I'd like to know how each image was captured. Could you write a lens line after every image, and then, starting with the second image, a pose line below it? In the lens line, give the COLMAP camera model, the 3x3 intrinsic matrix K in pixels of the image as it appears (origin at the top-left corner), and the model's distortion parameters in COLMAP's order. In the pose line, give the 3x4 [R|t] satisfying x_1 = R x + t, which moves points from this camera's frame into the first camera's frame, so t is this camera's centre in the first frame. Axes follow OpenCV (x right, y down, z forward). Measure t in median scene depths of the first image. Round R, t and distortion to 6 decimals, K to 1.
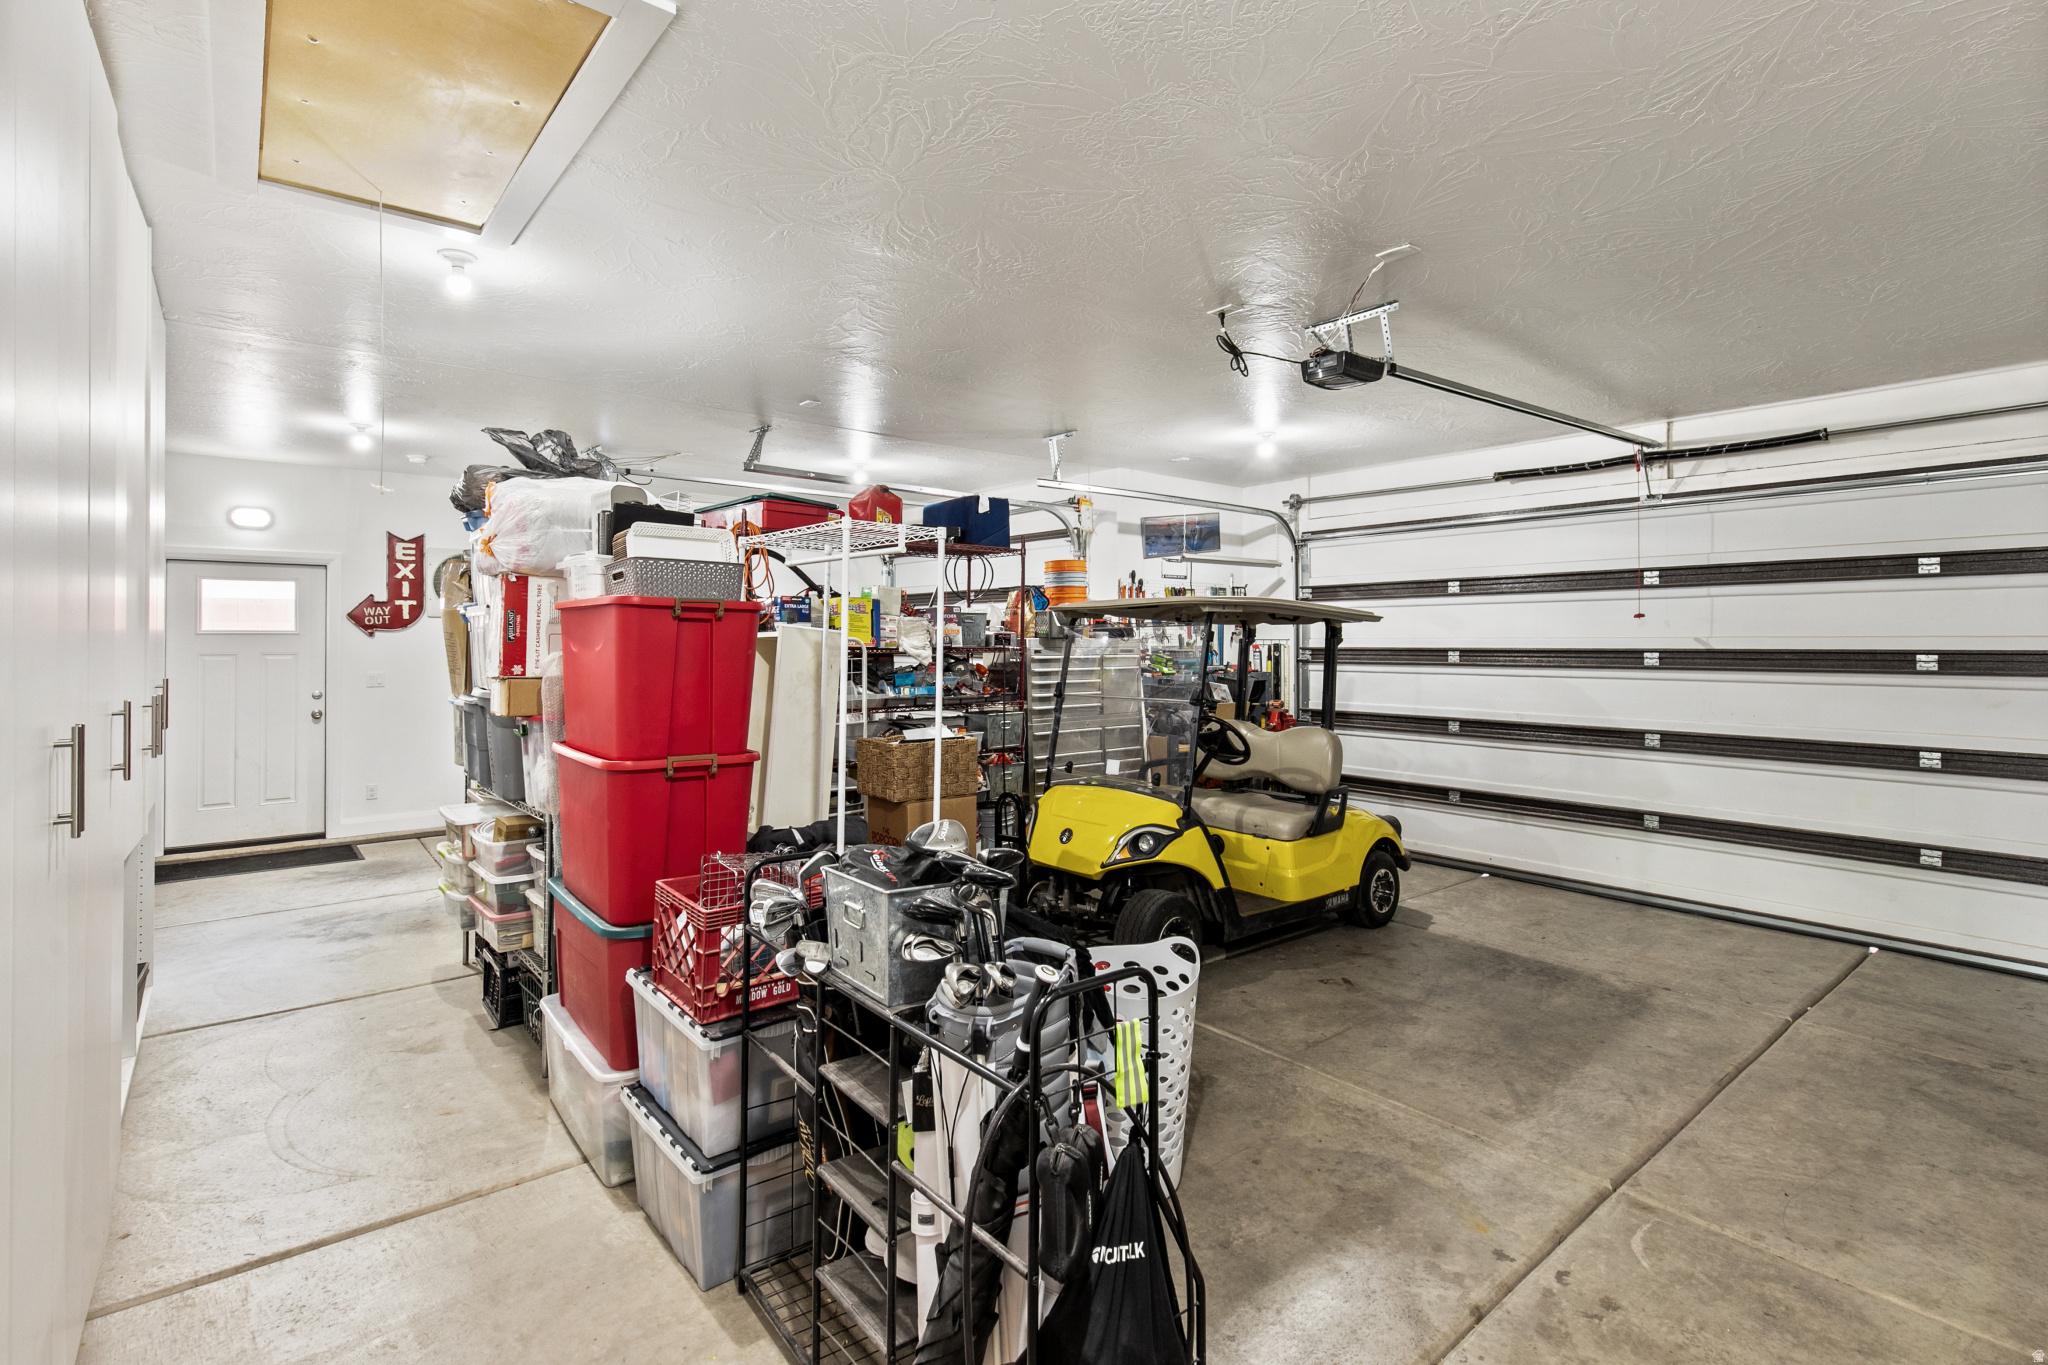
lens RADIAL K [[947.3, 0, 1018.3], [0, 947.3, 643.4], [0, 0, 1]] dist [0.000482, 0.000782]
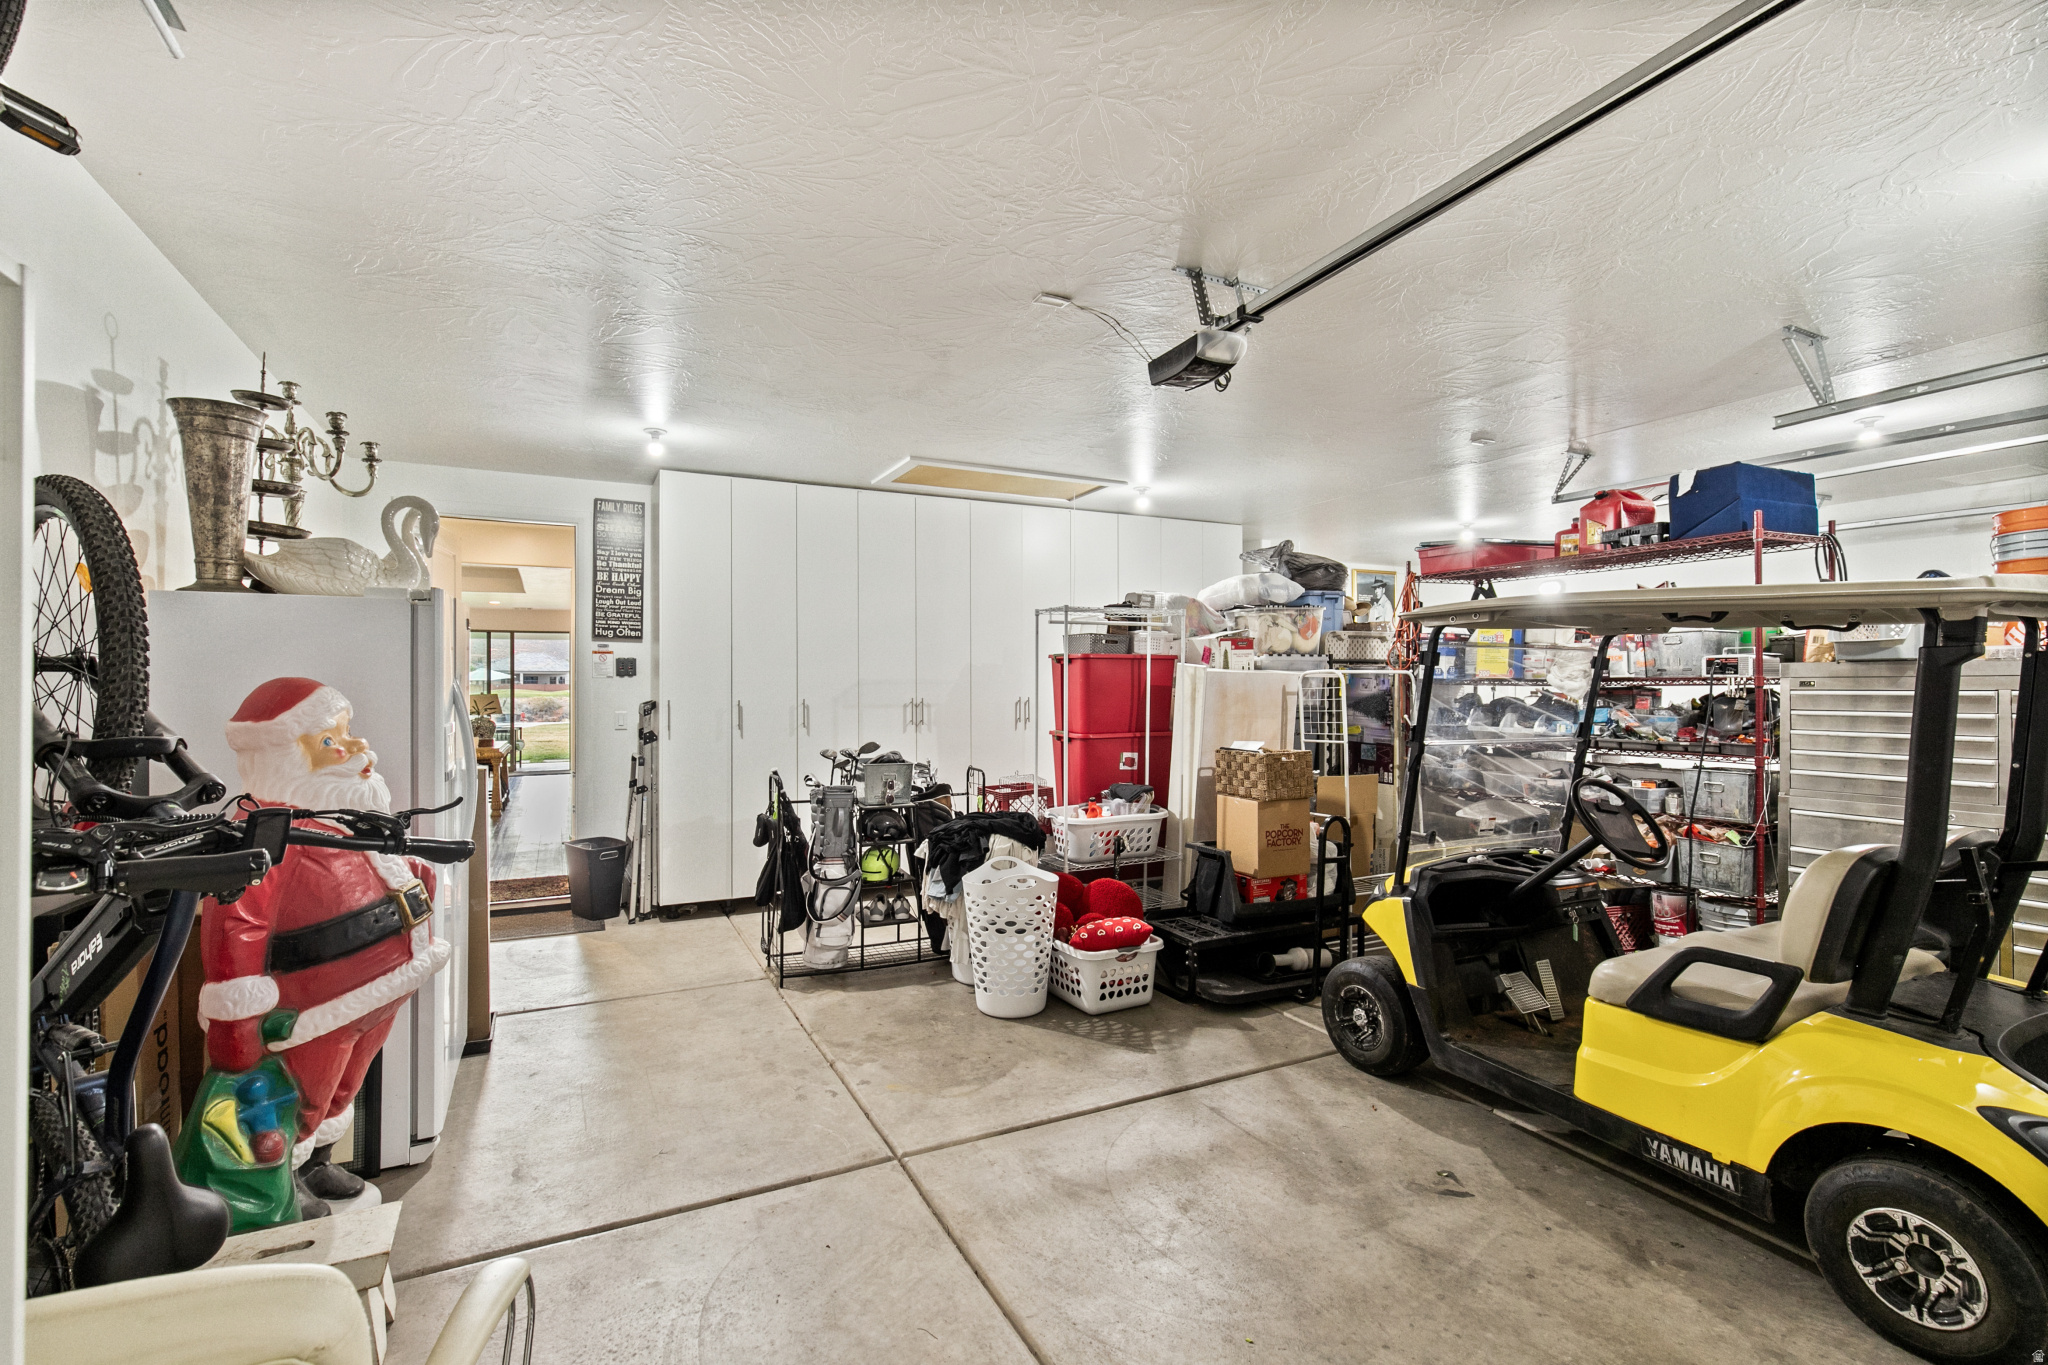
lens RADIAL K [[947.3, 0, 1026.4], [0, 947.3, 685.5], [0, 0, 1]] dist [0.000482, 0.000782]
pose [[-0.215479, 0.002382, -0.976506, 1.063443], [-0.001673, 0.999995, 0.002808, 0.012179], [0.976507, 0.002239, -0.215473, 0.877596]]
